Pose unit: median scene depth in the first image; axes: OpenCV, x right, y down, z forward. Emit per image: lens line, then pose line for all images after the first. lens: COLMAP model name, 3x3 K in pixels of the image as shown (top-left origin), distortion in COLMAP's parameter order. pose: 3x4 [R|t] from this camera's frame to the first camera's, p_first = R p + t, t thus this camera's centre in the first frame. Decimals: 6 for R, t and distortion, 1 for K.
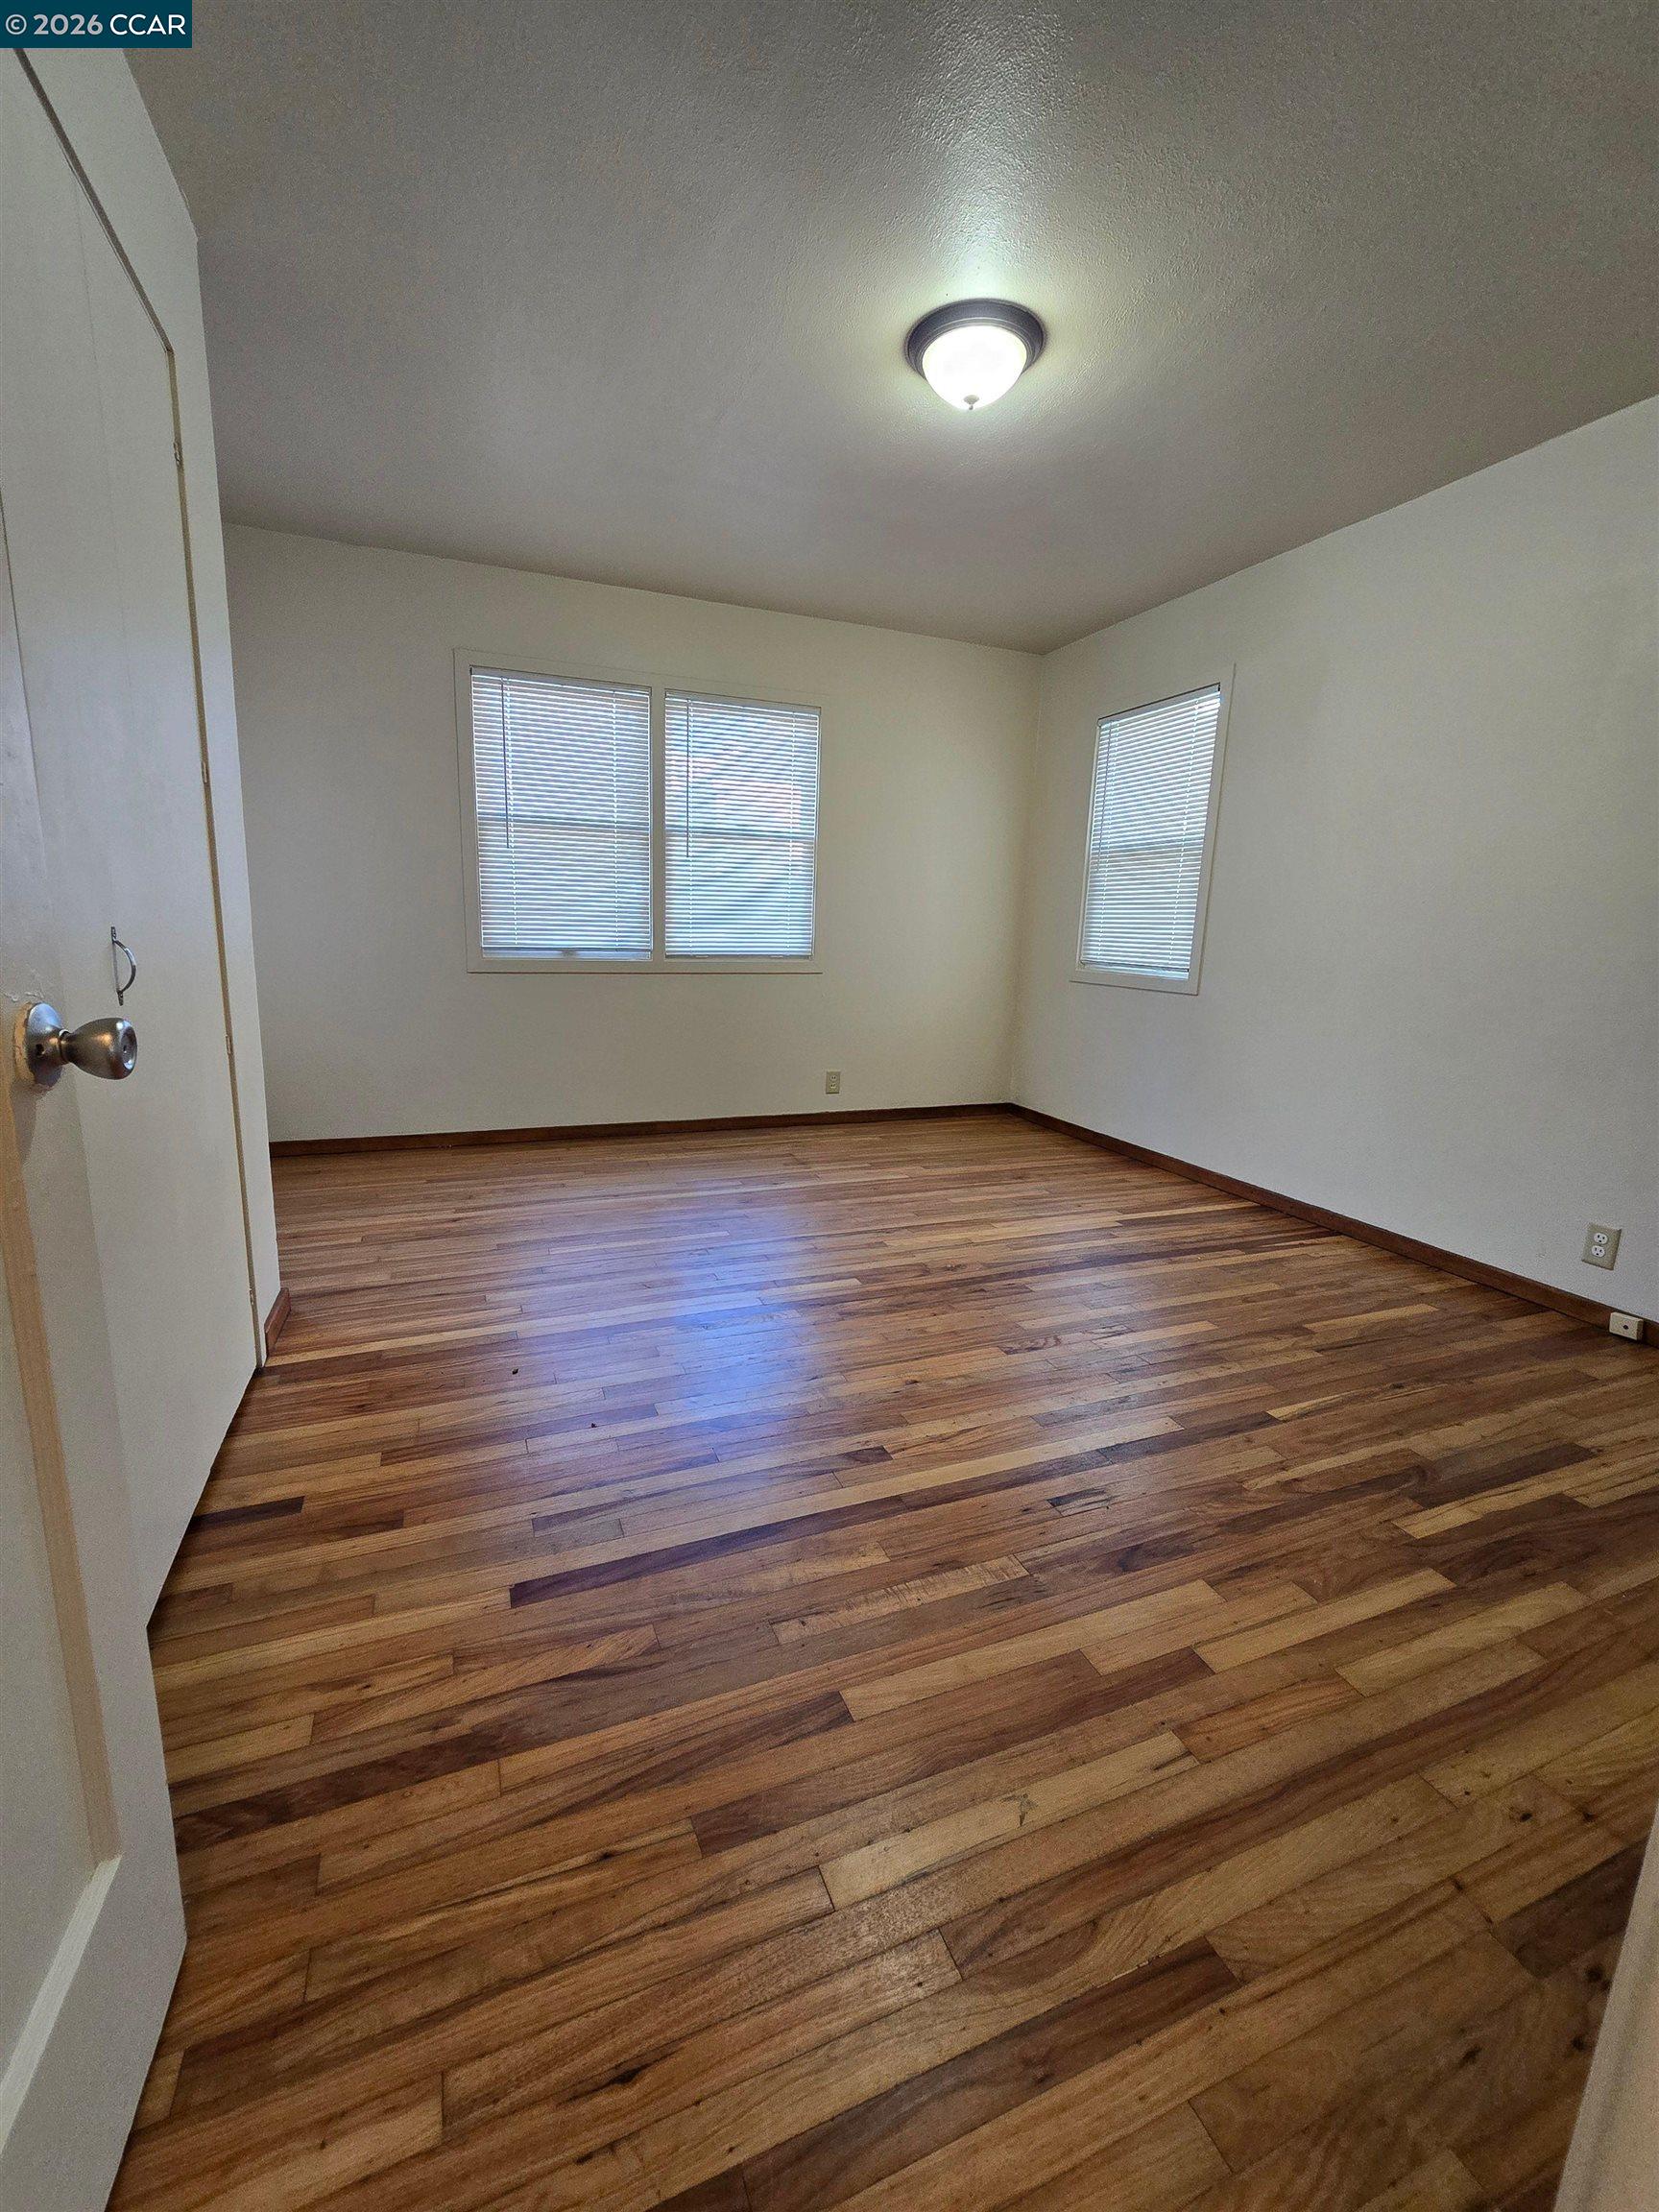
lens RADIAL K [[901.8, 0, 829.5], [0, 901.8, 1106.0], [0, 0, 1]] dist [-0.005036, -0.000300]
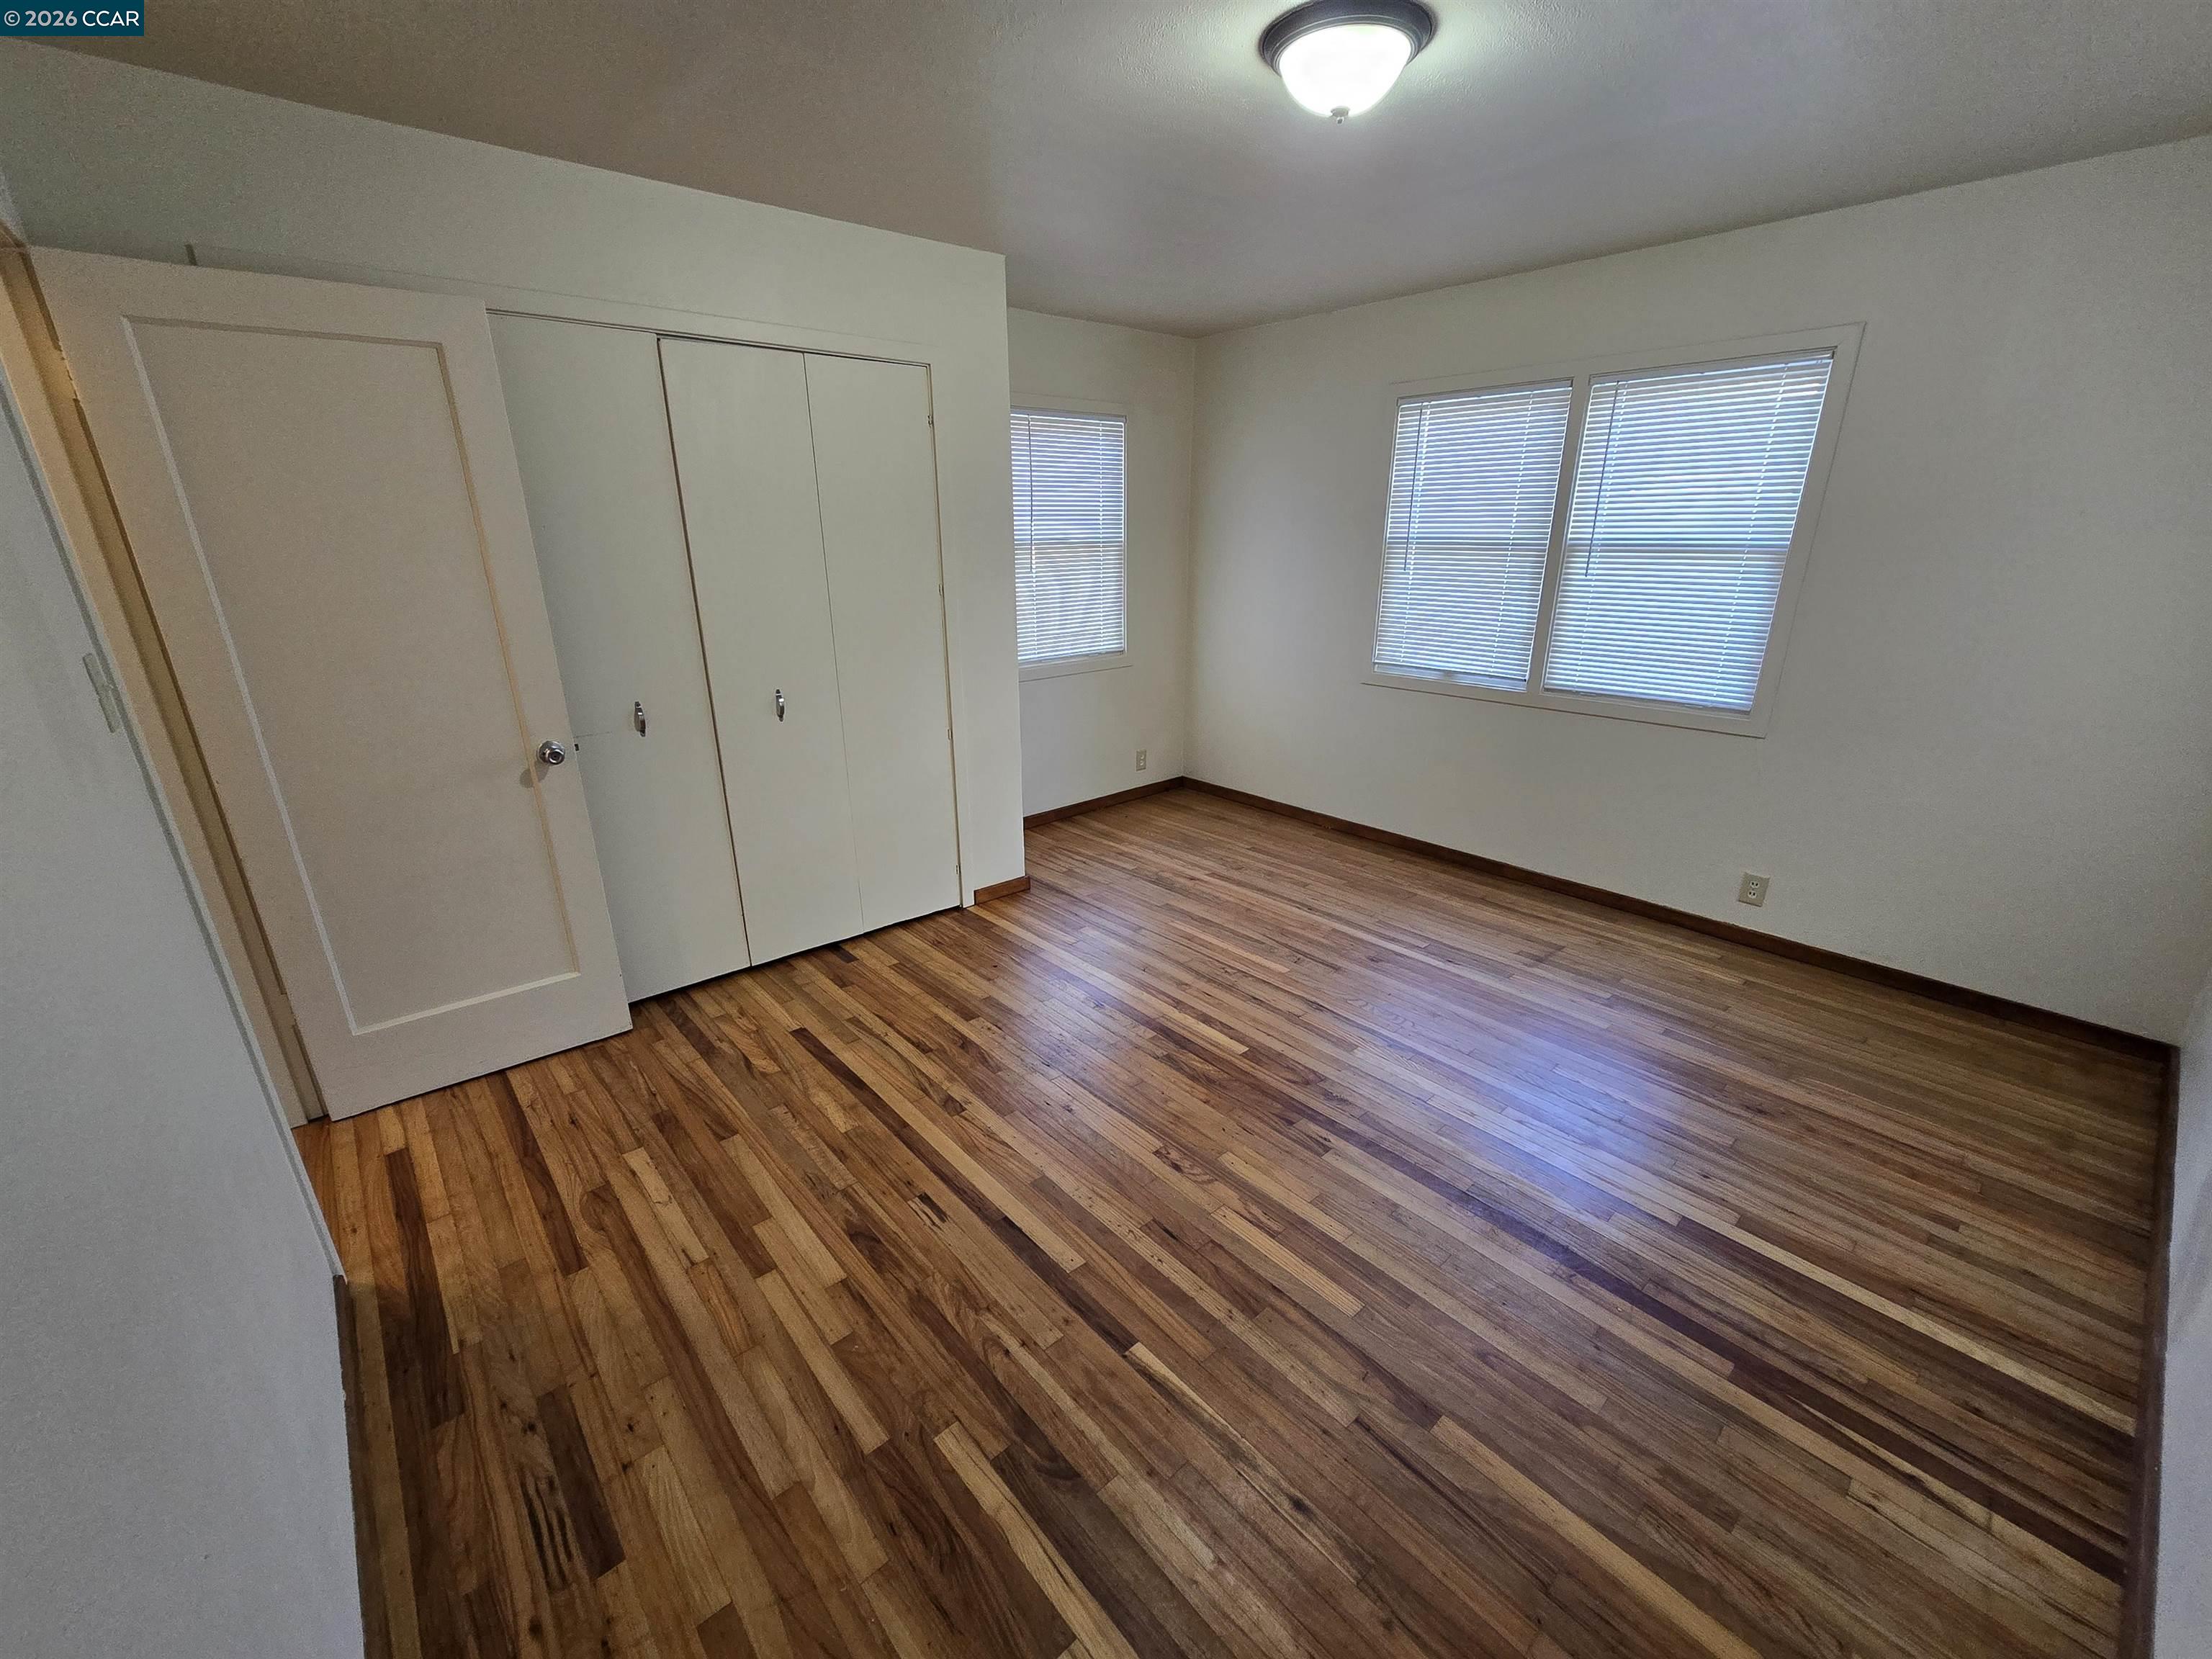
lens RADIAL K [[915.5, 0, 1101.0], [0, 915.5, 855.4], [0, 0, 1]] dist [-0.001247, -0.000071]
pose [[0.318149, 0.296118, -0.900608, 0.957627], [-0.174269, 0.952047, 0.251468, -0.284700], [0.931886, 0.076944, 0.354497, 0.506321]]
